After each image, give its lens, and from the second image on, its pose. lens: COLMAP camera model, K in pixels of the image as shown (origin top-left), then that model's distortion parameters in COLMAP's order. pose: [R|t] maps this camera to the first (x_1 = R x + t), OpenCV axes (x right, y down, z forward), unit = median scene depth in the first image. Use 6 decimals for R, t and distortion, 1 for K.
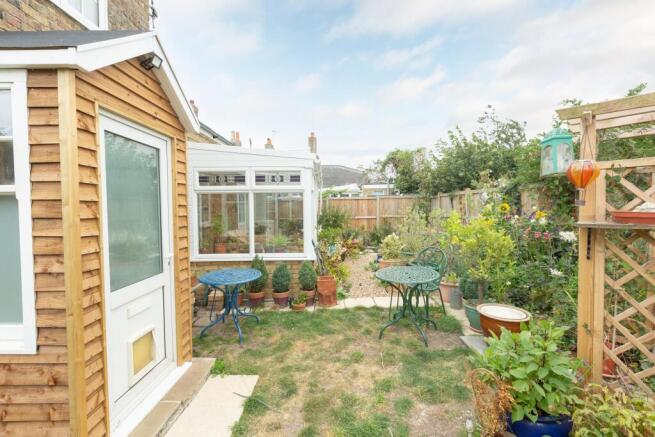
lens RADIAL K [[296.3, 0, 329.9], [0, 296.3, 215.1], [0, 0, 1]] dist [-0.000013, 0.000126]
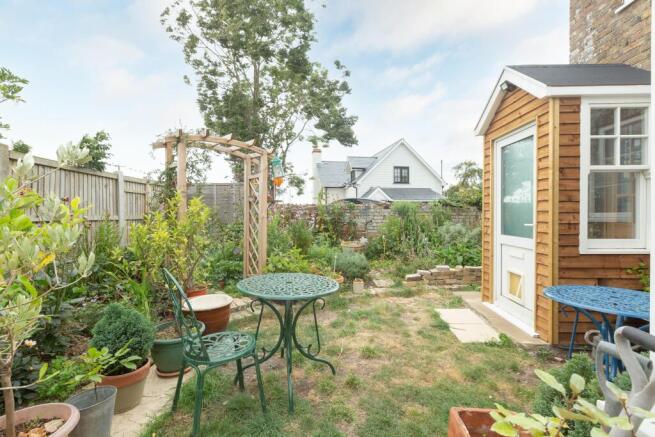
lens RADIAL K [[296.3, 0, 329.1], [0, 296.3, 214.7], [0, 0, 1]] dist [-0.000013, 0.000126]
pose [[-0.999286, 0.014786, 0.034760, 0.206831], [0.015195, 0.999818, 0.011521, 0.072540], [-0.034583, 0.012041, -0.999329, 2.232970]]
